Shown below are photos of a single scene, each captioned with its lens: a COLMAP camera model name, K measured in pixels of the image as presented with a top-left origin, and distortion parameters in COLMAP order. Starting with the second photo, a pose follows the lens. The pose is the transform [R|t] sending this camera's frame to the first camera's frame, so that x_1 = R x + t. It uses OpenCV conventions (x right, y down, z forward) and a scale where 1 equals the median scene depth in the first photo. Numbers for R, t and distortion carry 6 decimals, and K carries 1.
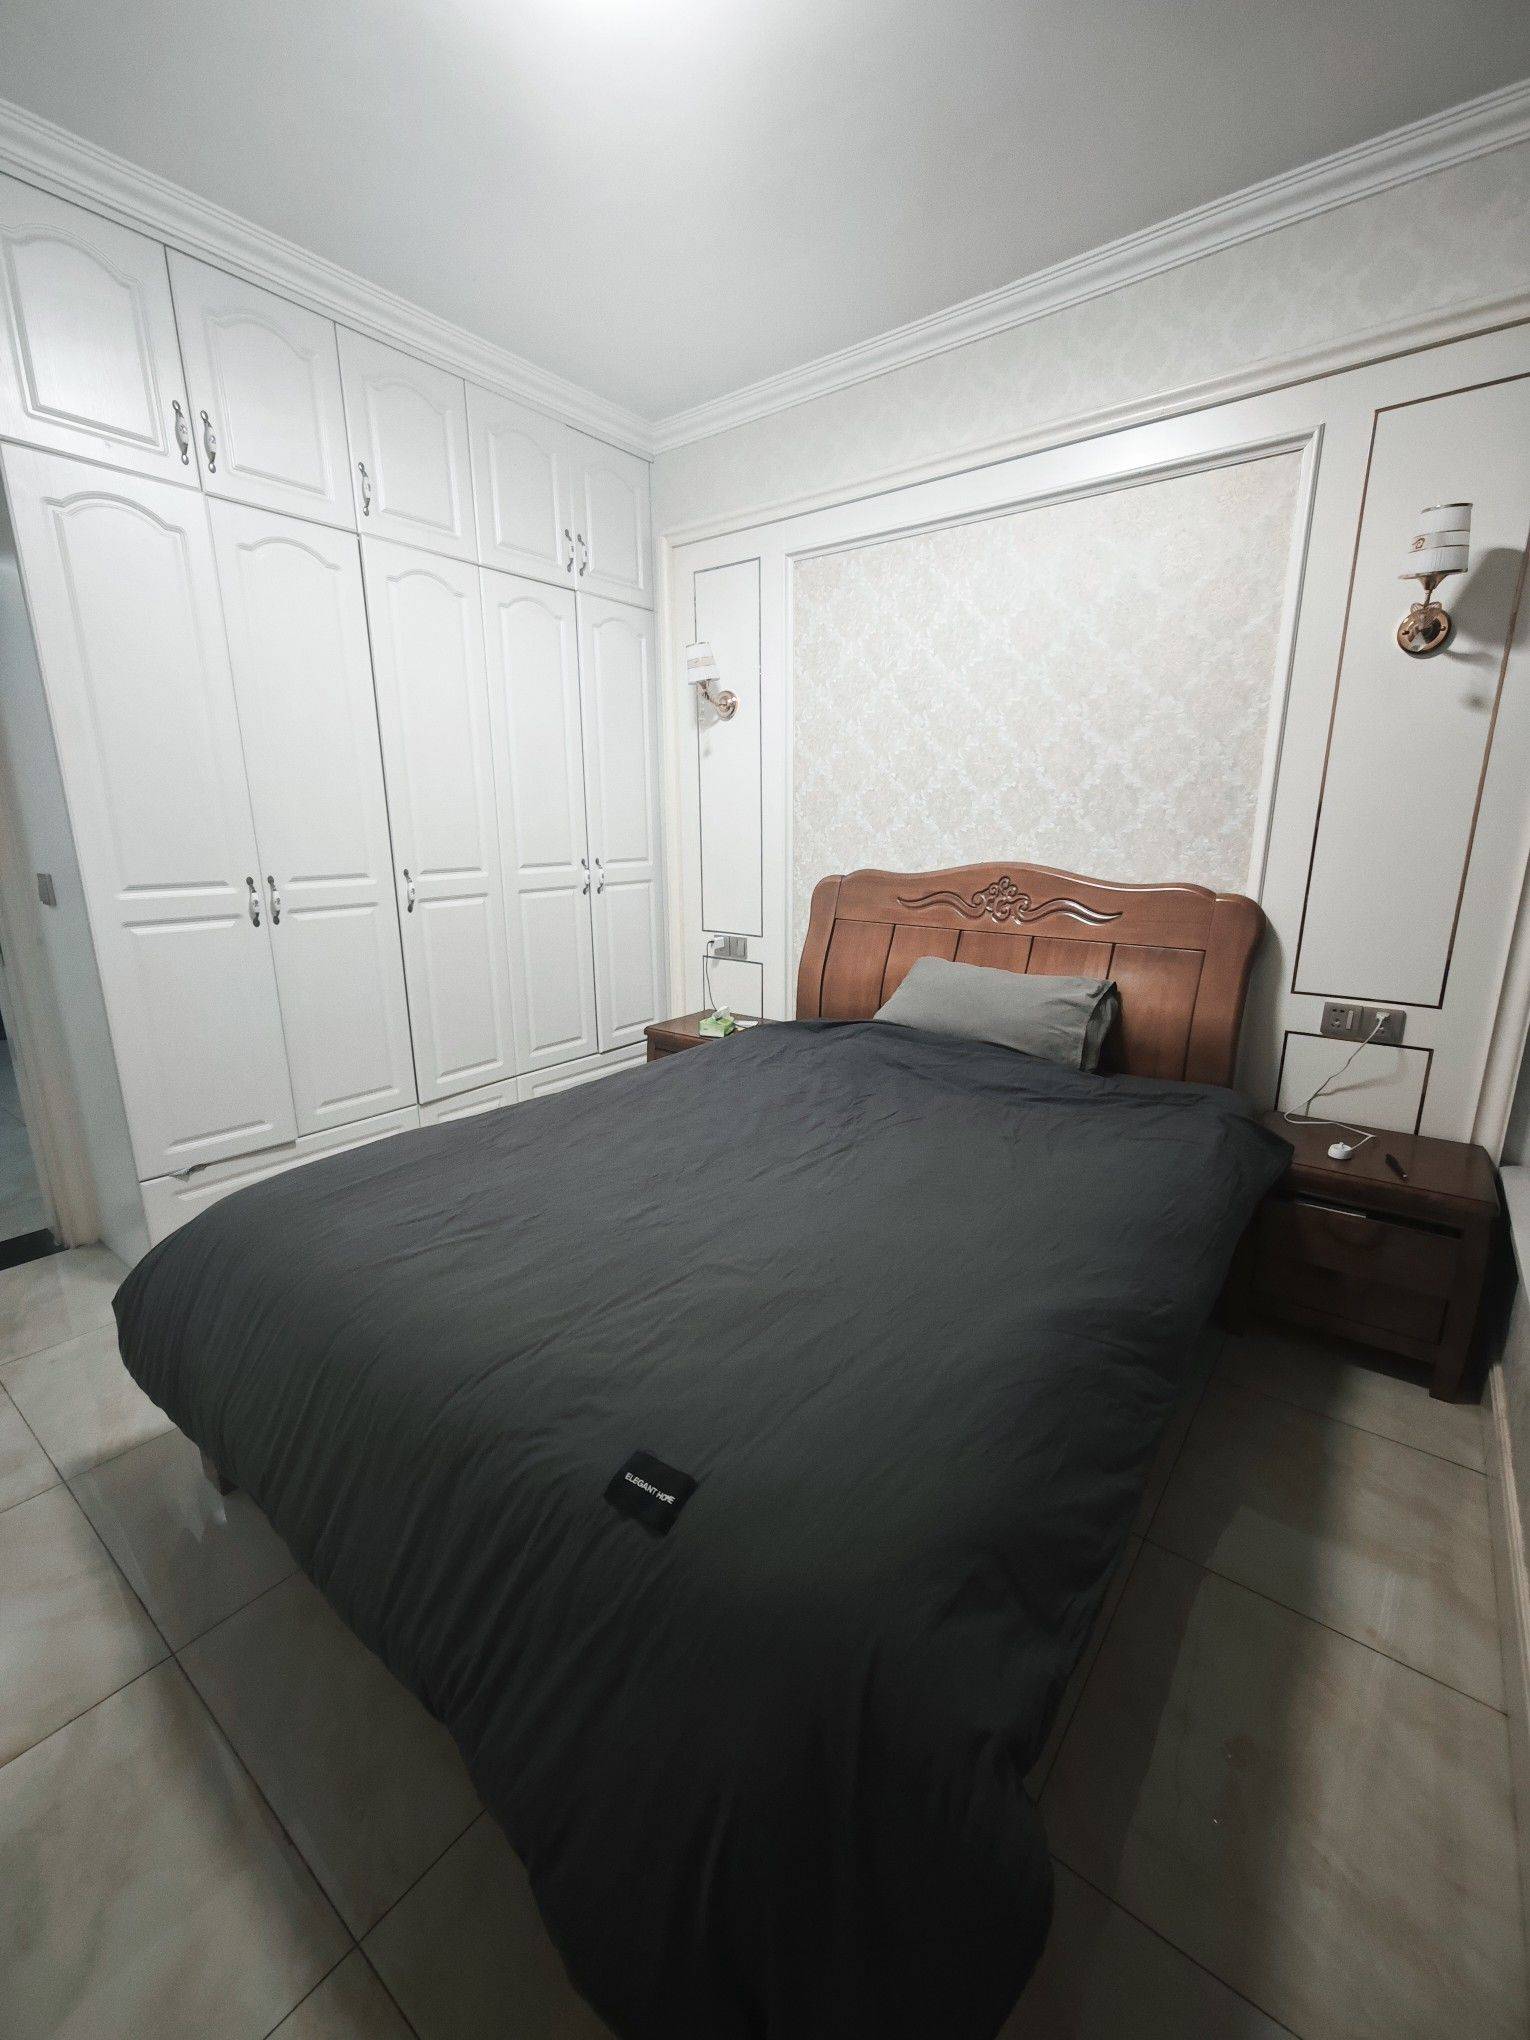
lens RADIAL K [[853.9, 0, 772.8], [0, 853.9, 1024.1], [0, 0, 1]] dist [-0.009065, 0.009191]
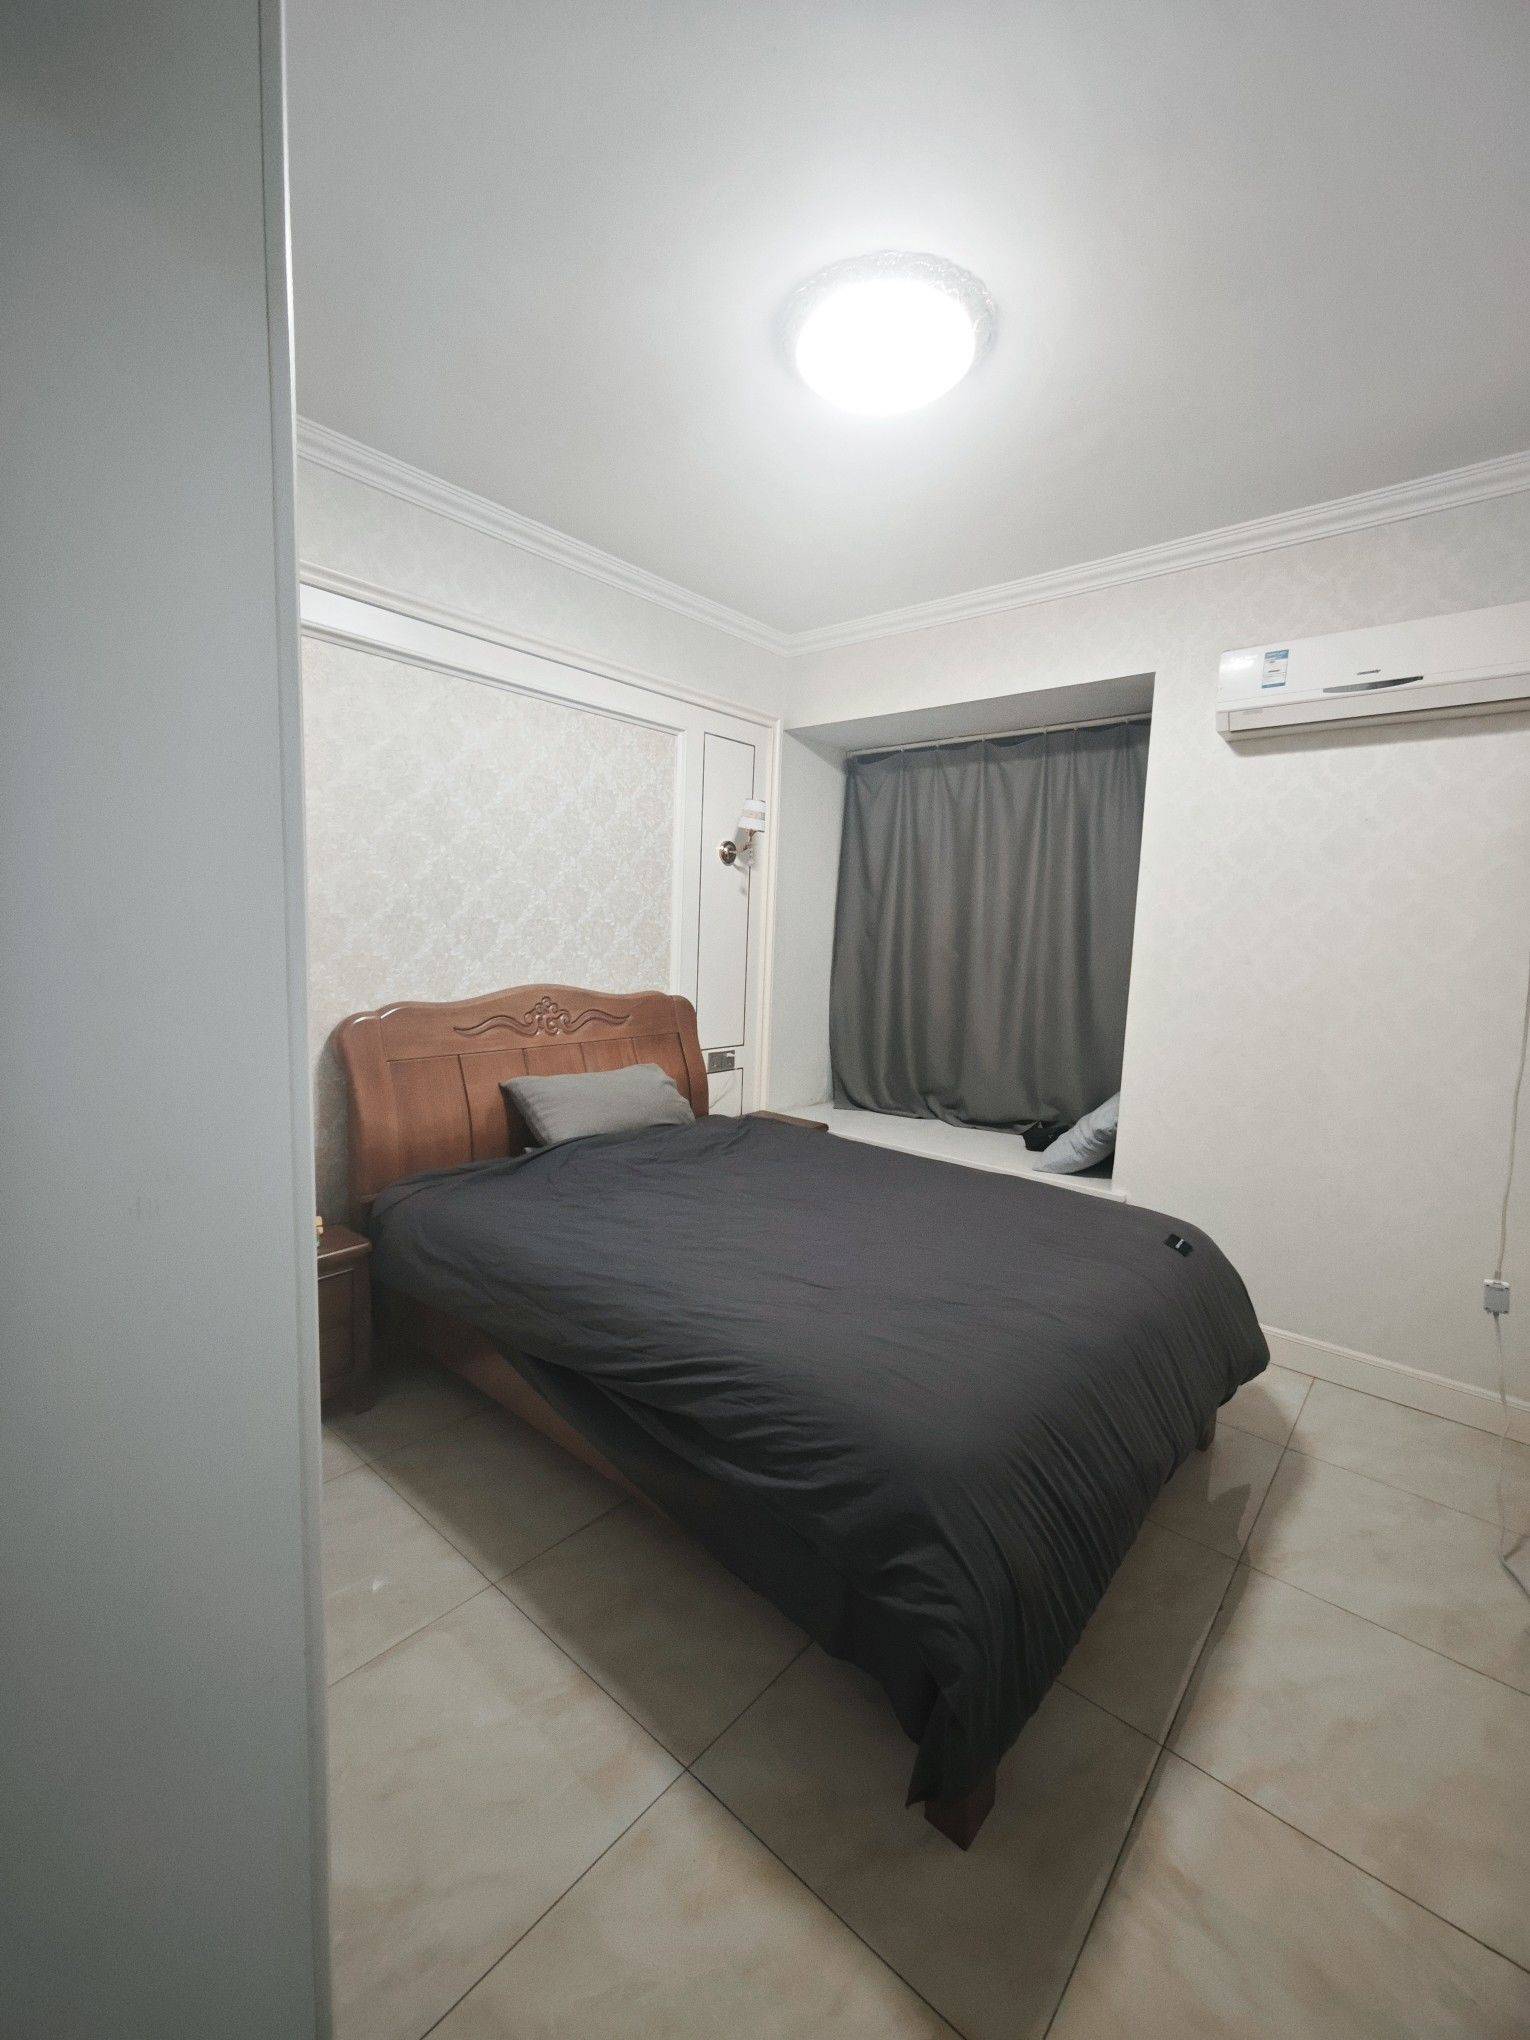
lens RADIAL K [[853.9, 0, 772.8], [0, 853.9, 1024.1], [0, 0, 1]] dist [-0.009065, 0.009191]
pose [[0.003721, -0.089245, 0.996003, -0.864221], [0.234052, 0.968422, 0.085899, -0.163763], [-0.972217, 0.232797, 0.024491, 0.683958]]
